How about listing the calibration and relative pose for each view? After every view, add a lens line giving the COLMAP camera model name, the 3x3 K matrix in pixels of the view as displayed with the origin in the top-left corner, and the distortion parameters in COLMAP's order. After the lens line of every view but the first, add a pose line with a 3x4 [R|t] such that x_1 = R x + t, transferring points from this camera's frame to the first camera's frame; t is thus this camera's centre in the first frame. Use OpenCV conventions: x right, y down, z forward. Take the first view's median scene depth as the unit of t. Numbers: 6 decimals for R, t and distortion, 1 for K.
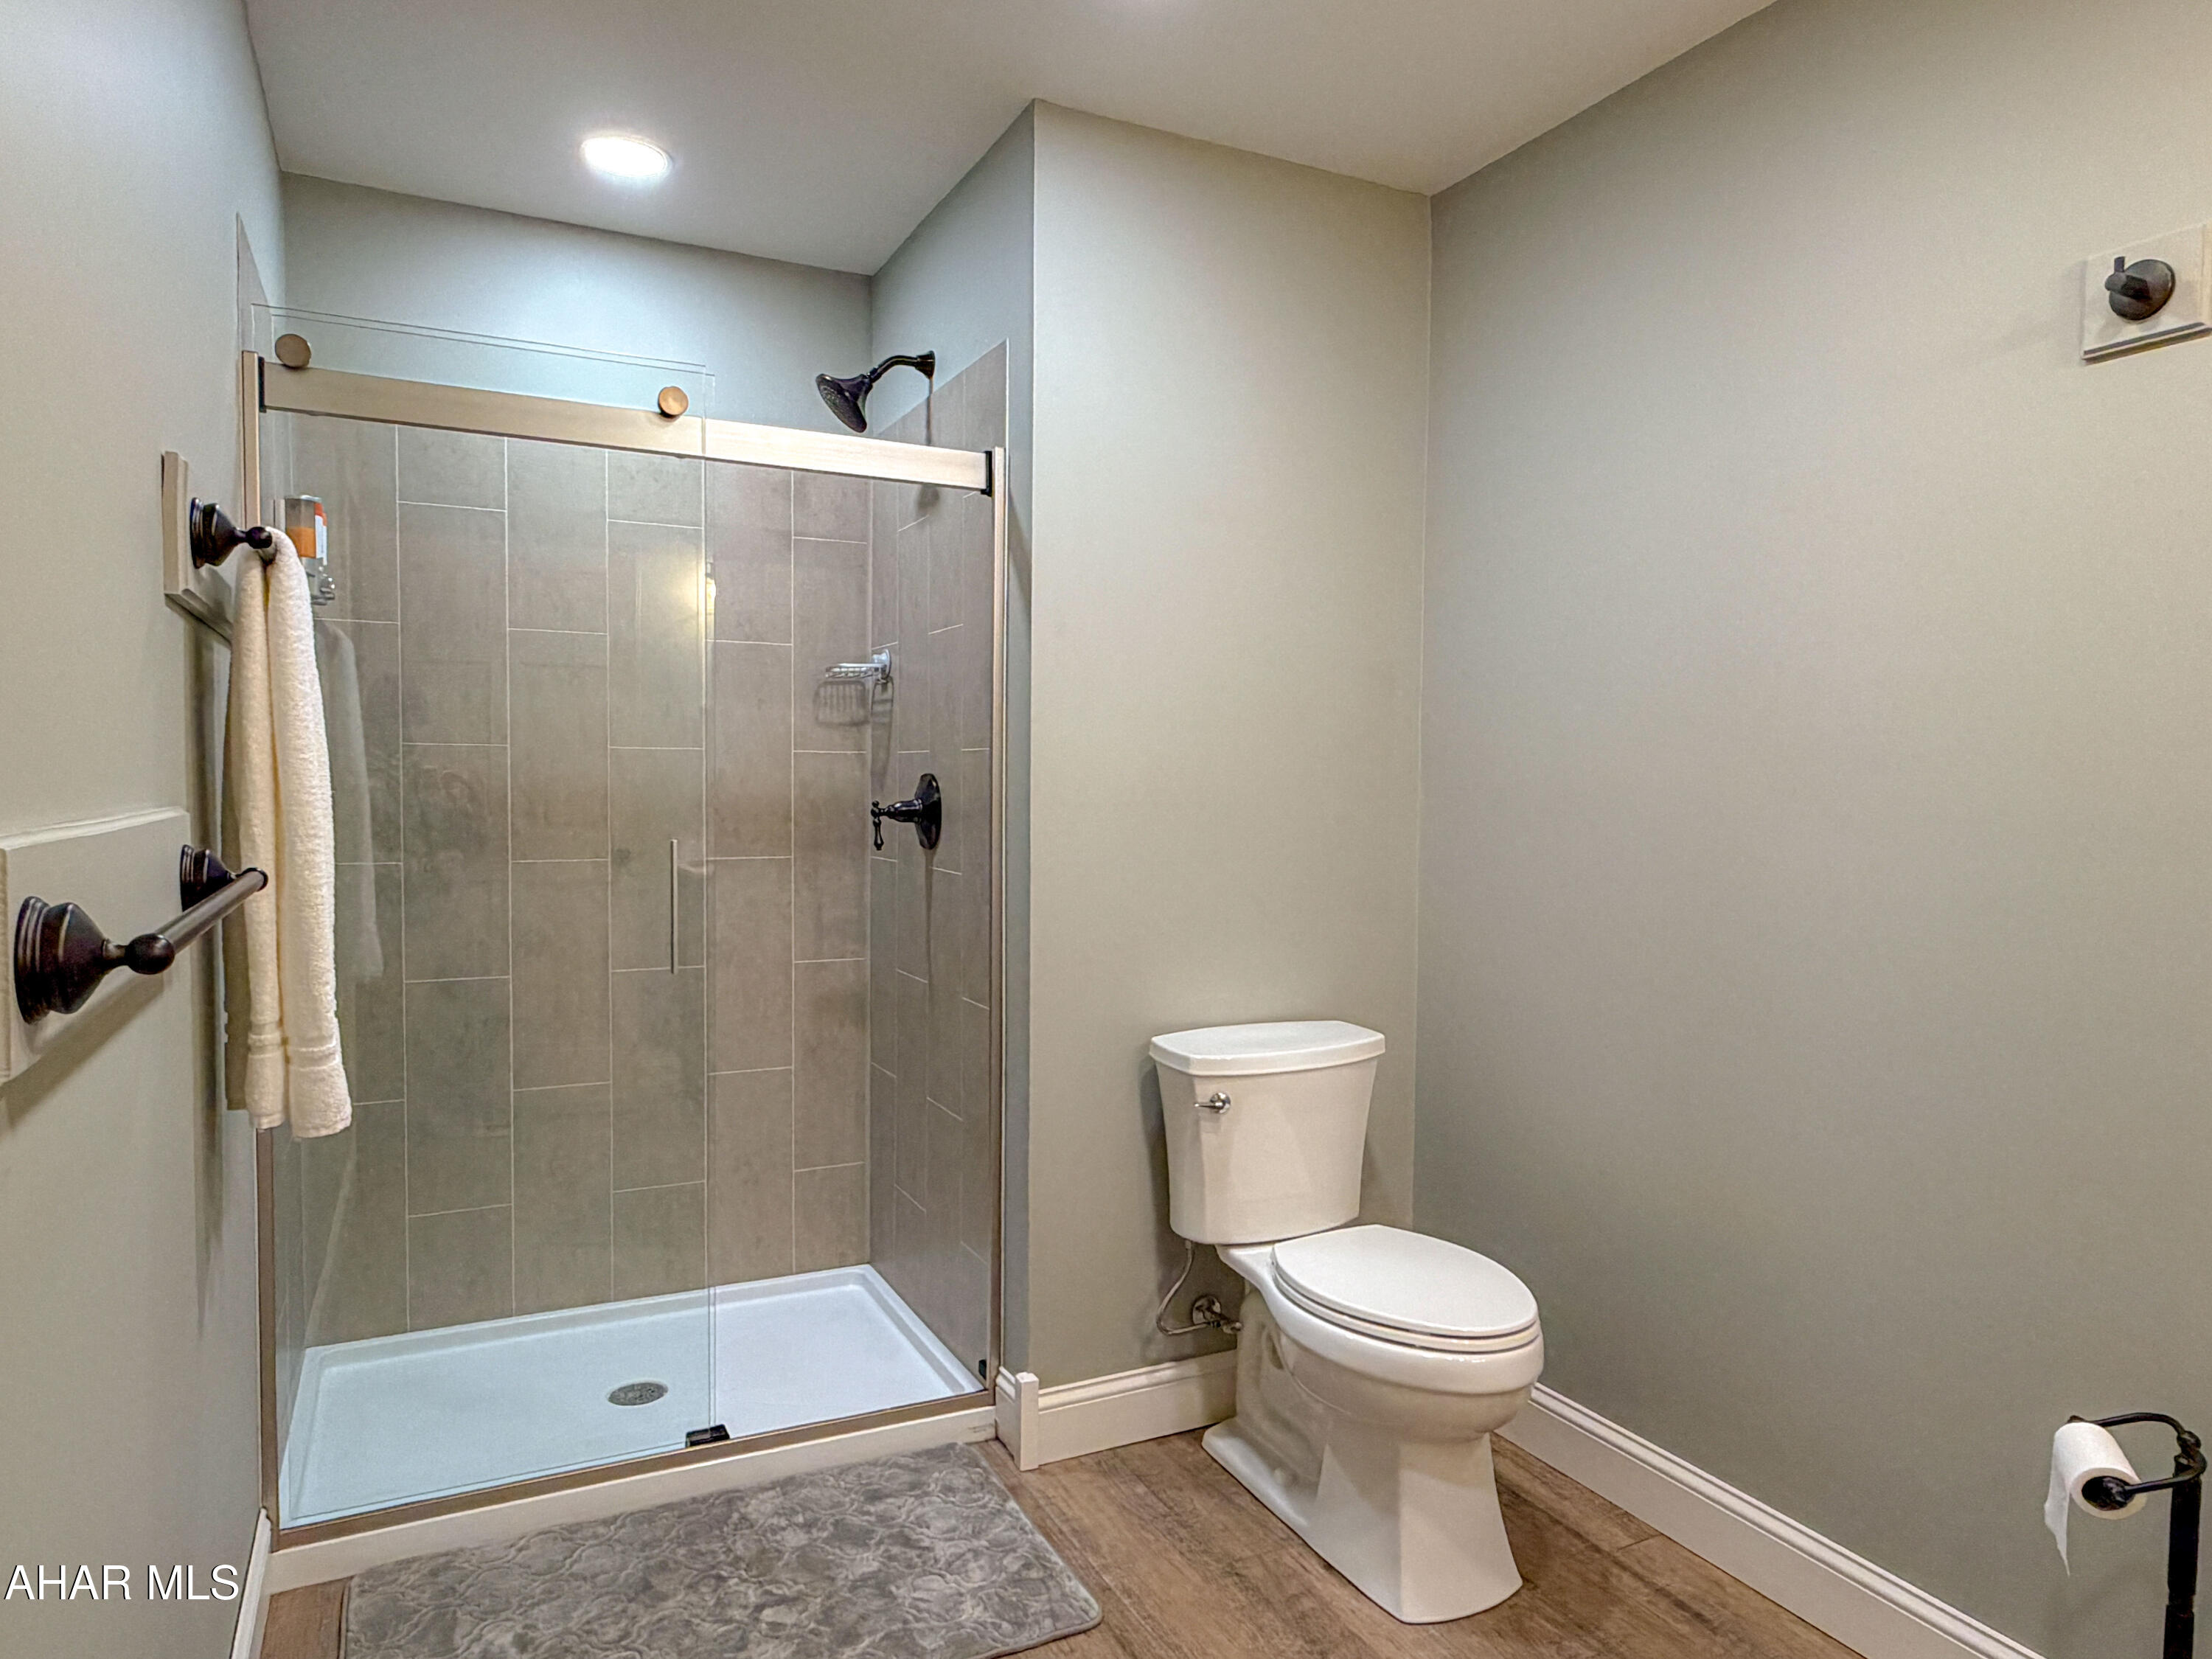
lens RADIAL K [[1386.1, 0, 1116.6], [0, 1386.1, 845.5], [0, 0, 1]] dist [0.009517, -0.006514]
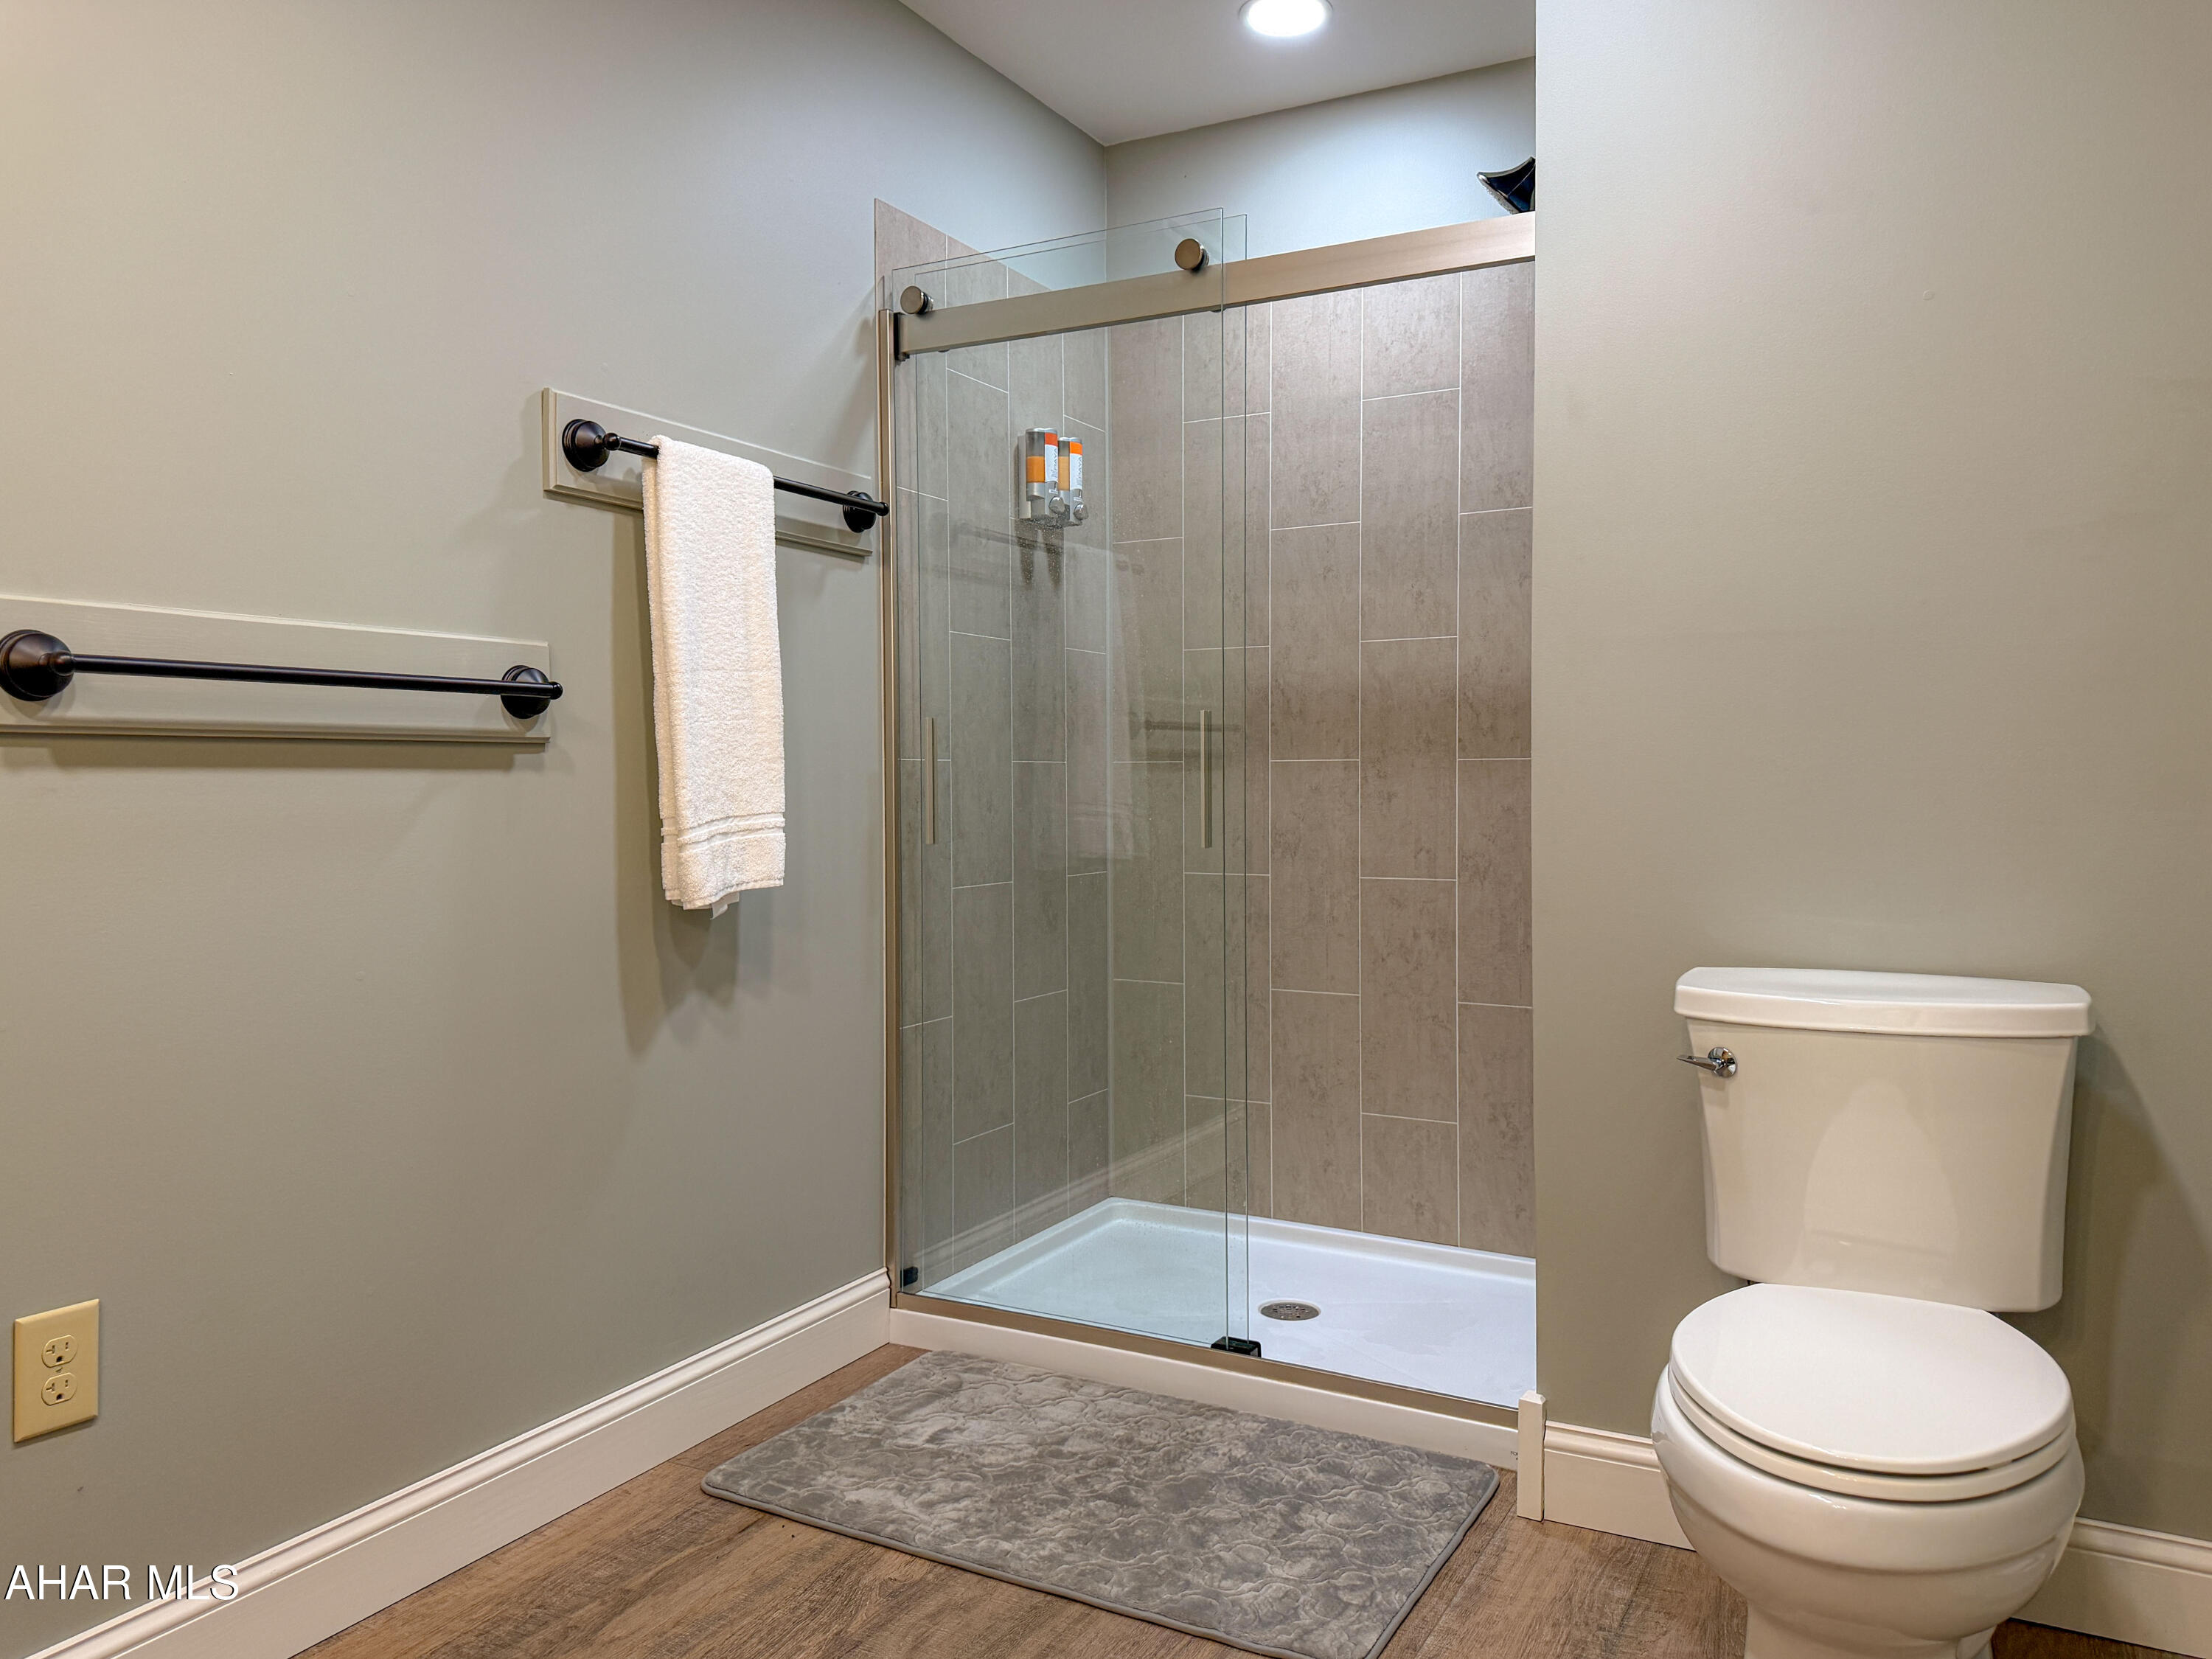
lens RADIAL K [[1568.3, 0, 1106.7], [0, 1568.3, 813.9], [0, 0, 1]] dist [0.050916, -0.007435]
pose [[0.587551, 0.007625, -0.809151, 0.498872], [-0.025489, 0.999634, -0.009089, 0.076511], [0.808785, 0.025965, 0.587530, 0.287622]]
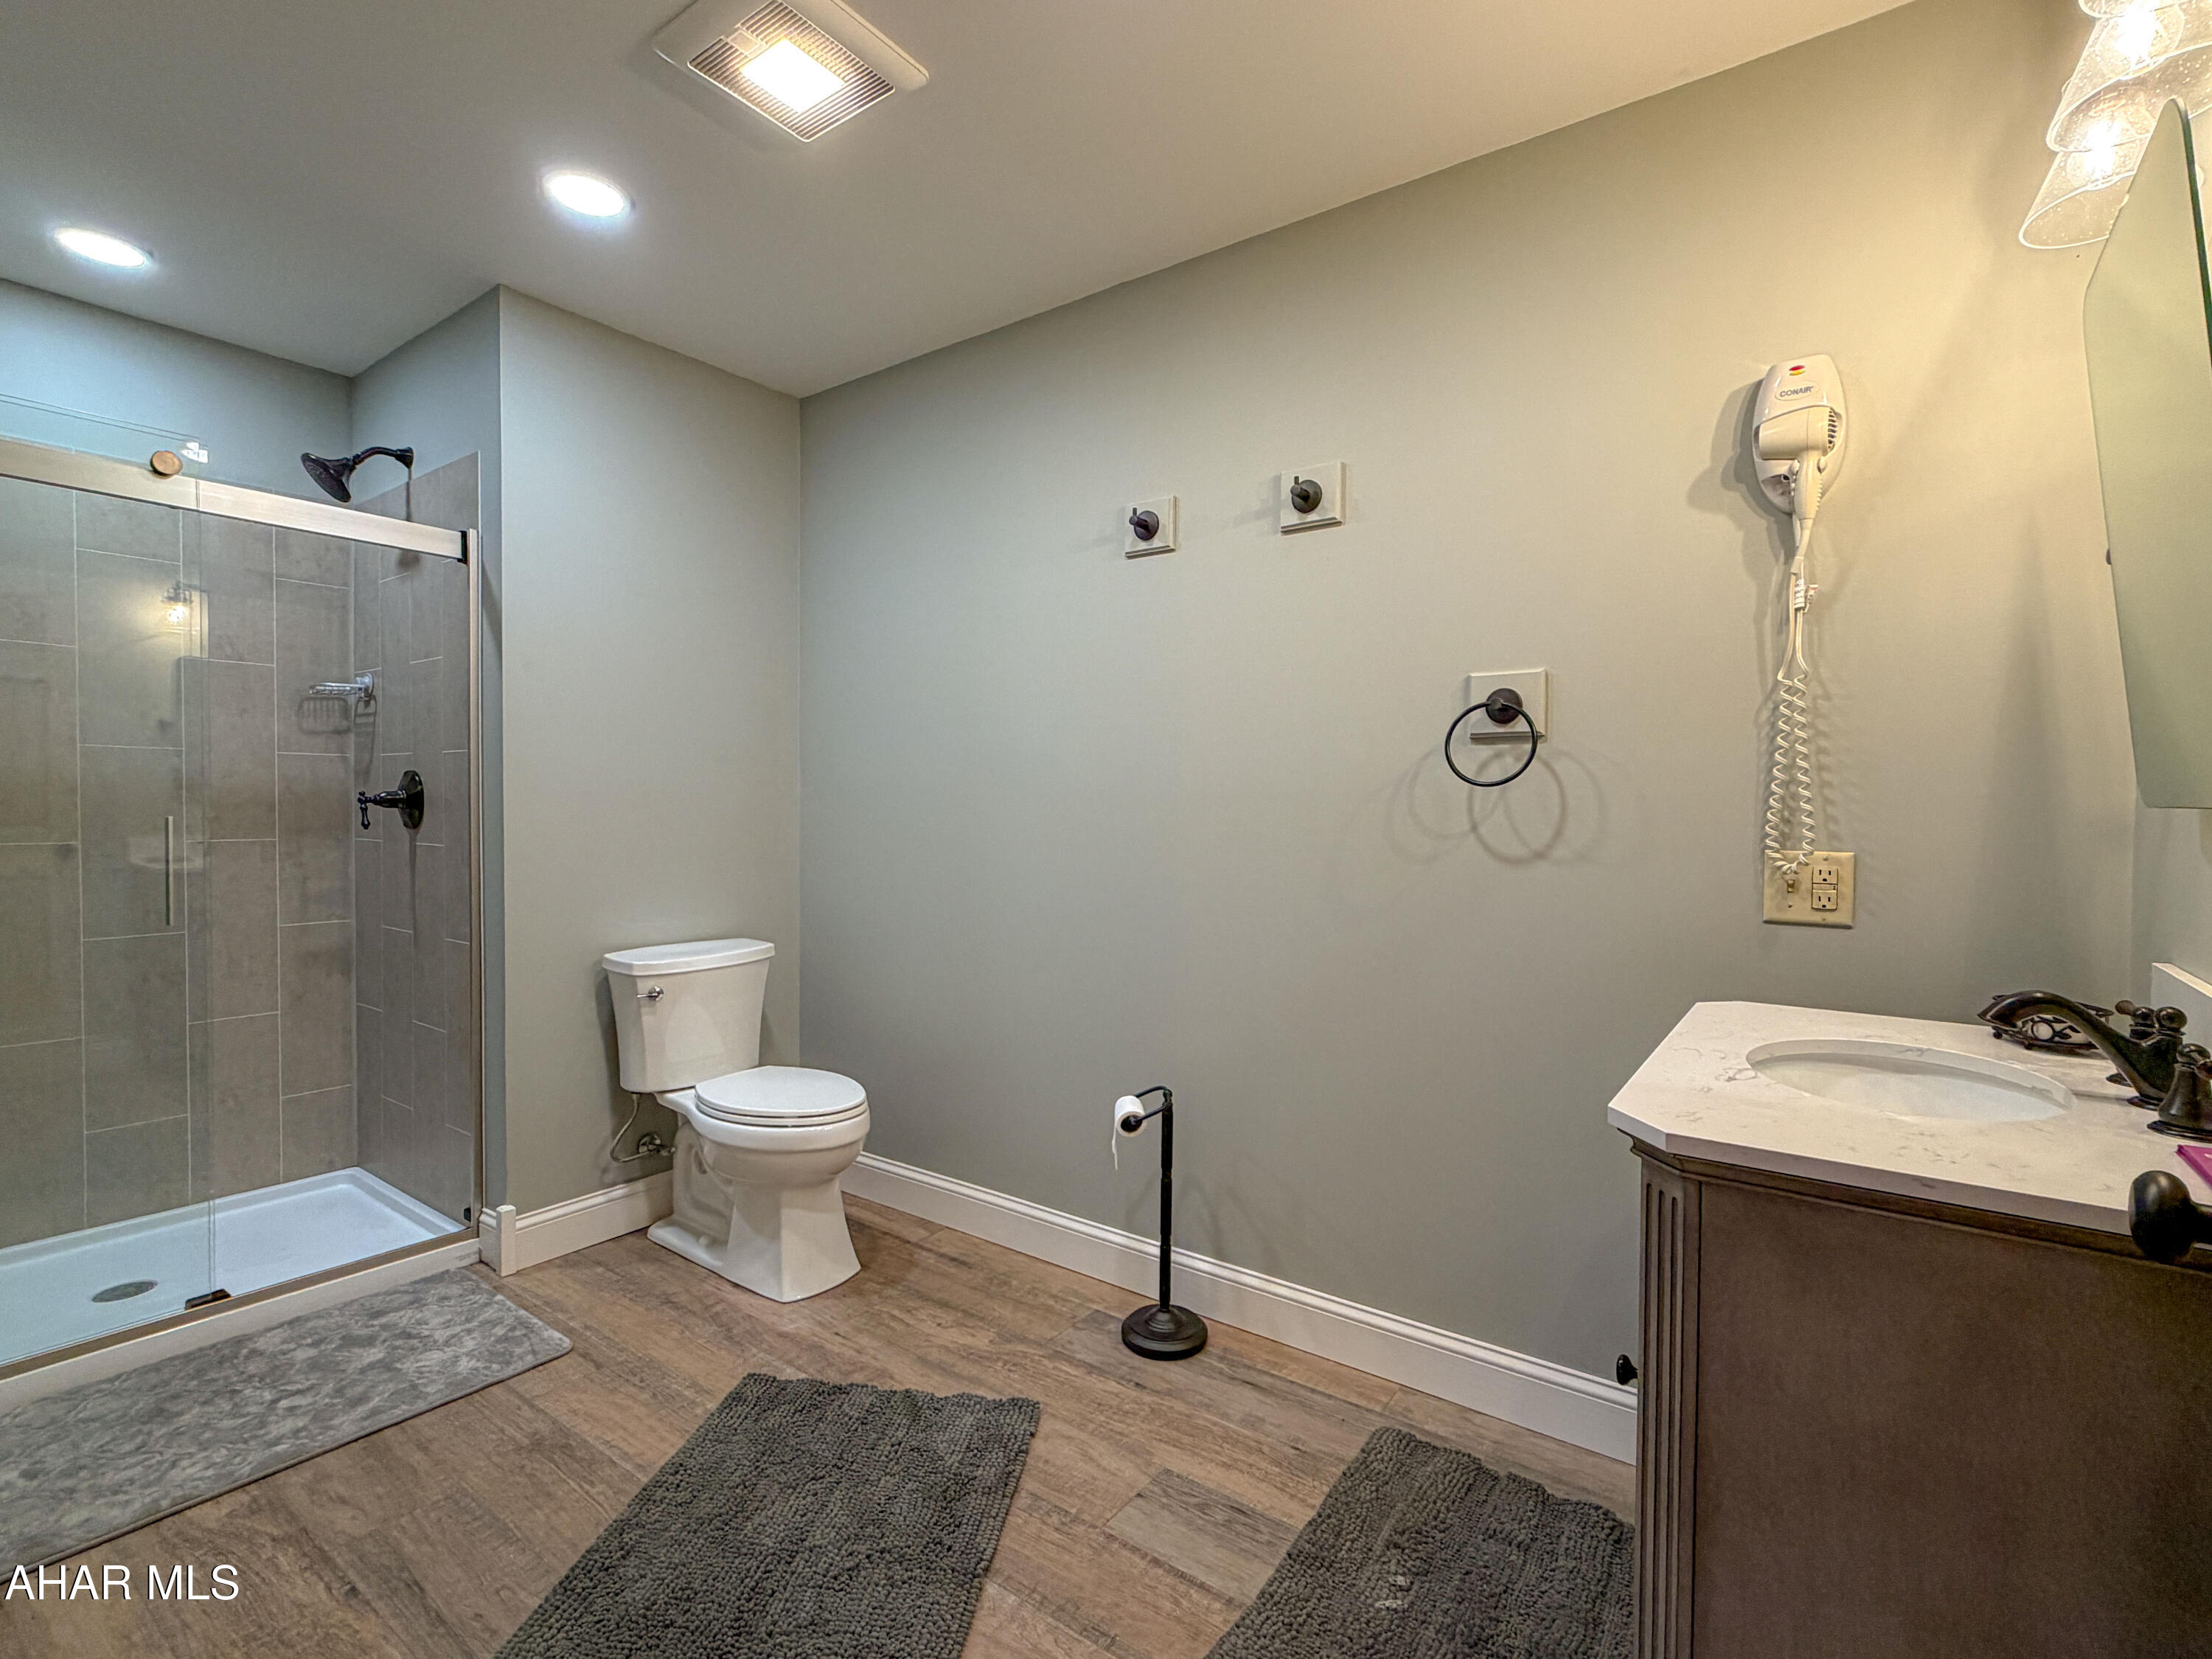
lens RADIAL K [[1035.1, 0, 1097.7], [0, 1035.1, 830.9], [0, 0, 1]] dist [-0.000781, 0.001369]
pose [[0.892759, -0.013937, 0.450319, 0.001127], [0.020557, 0.999741, -0.009813, 0.032251], [-0.450066, 0.018018, 0.892814, -0.180747]]
